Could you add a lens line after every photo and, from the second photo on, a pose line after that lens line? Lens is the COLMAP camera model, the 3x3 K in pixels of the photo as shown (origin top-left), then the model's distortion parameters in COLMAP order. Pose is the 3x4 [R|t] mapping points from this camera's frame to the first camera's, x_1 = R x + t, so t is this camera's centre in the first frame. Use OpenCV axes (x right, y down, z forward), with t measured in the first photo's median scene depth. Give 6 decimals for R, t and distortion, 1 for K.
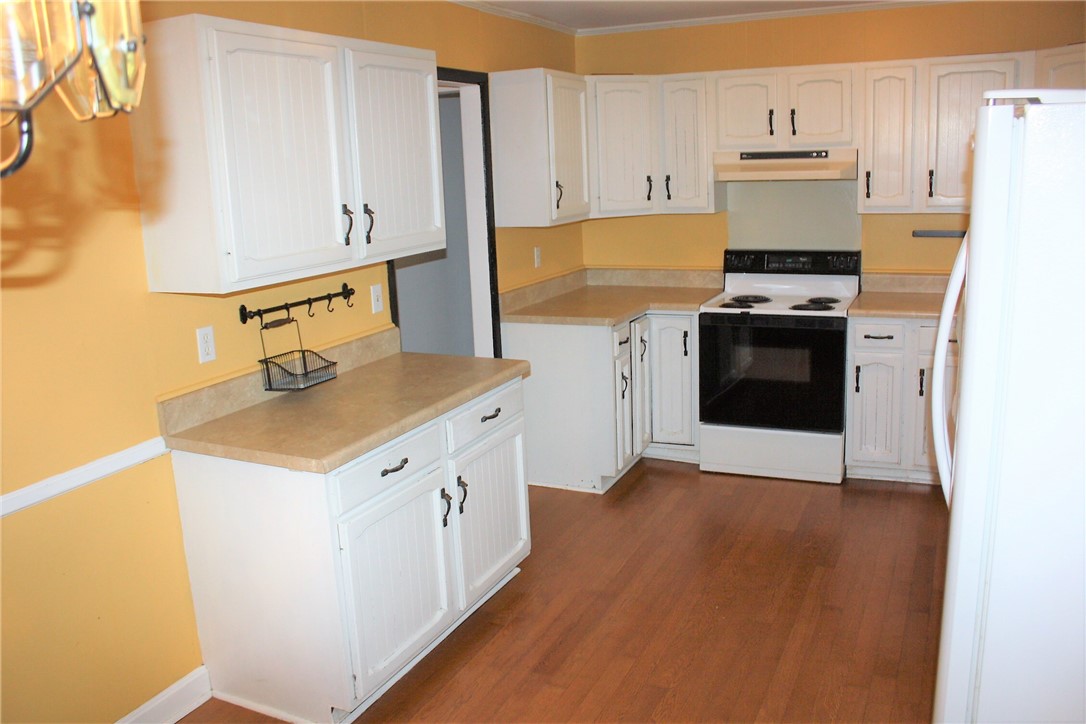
lens RADIAL K [[913.7, 0, 546.1], [0, 913.7, 362.6], [0, 0, 1]] dist [-0.148031, 0.104205]
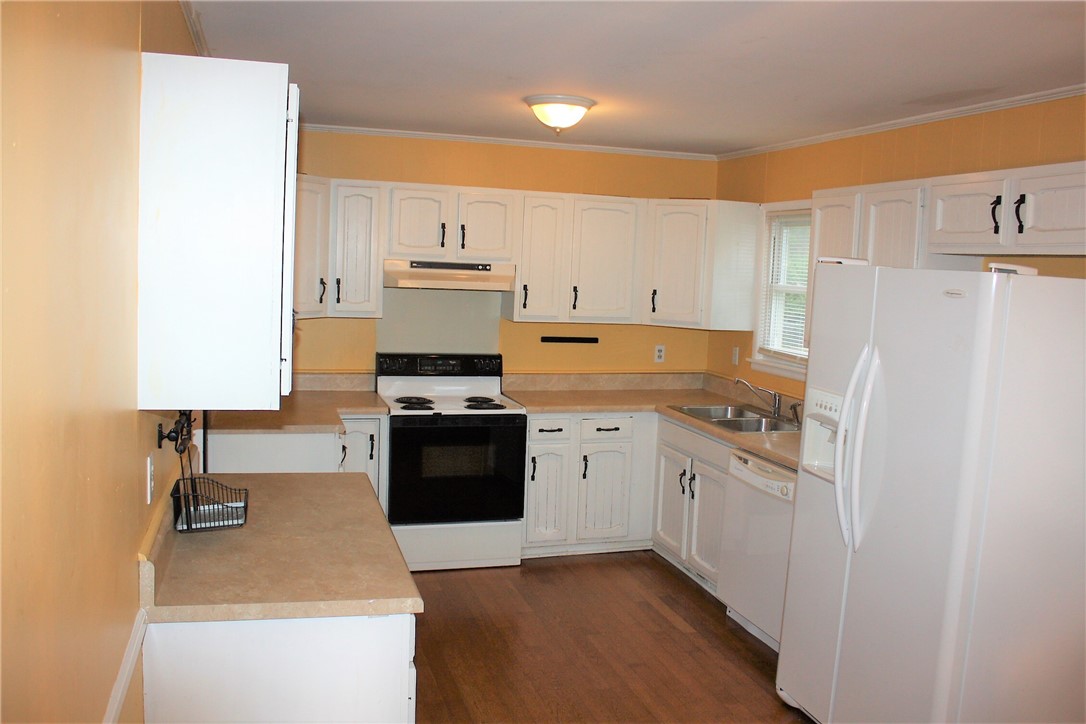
lens RADIAL K [[913.7, 0, 549.3], [0, 913.7, 365.4], [0, 0, 1]] dist [-0.148031, 0.104205]
pose [[0.736014, -0.001130, 0.676965, -0.401853], [0.071899, 0.994473, -0.076510, -0.020807], [-0.673137, 0.104986, 0.732027, 0.137138]]
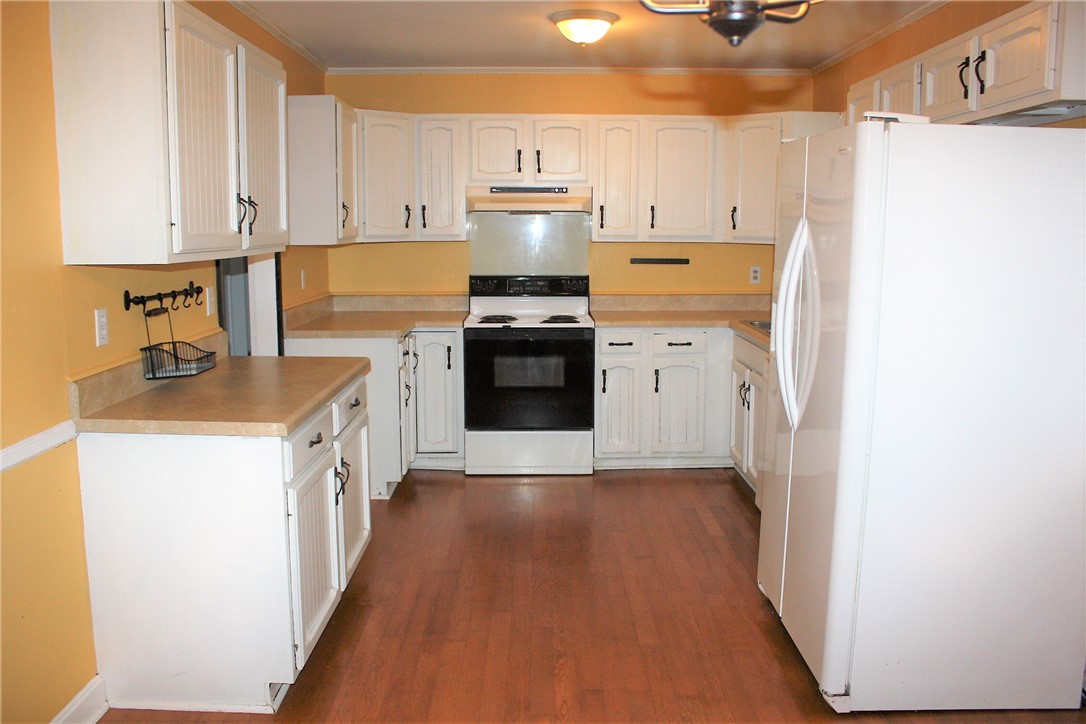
lens RADIAL K [[913.7, 0, 547.1], [0, 913.7, 365.5], [0, 0, 1]] dist [-0.148031, 0.104205]
pose [[0.901029, -0.021578, 0.433223, -0.227474], [0.053364, 0.996689, -0.061344, 0.065489], [-0.430465, 0.078392, 0.899197, -0.032412]]
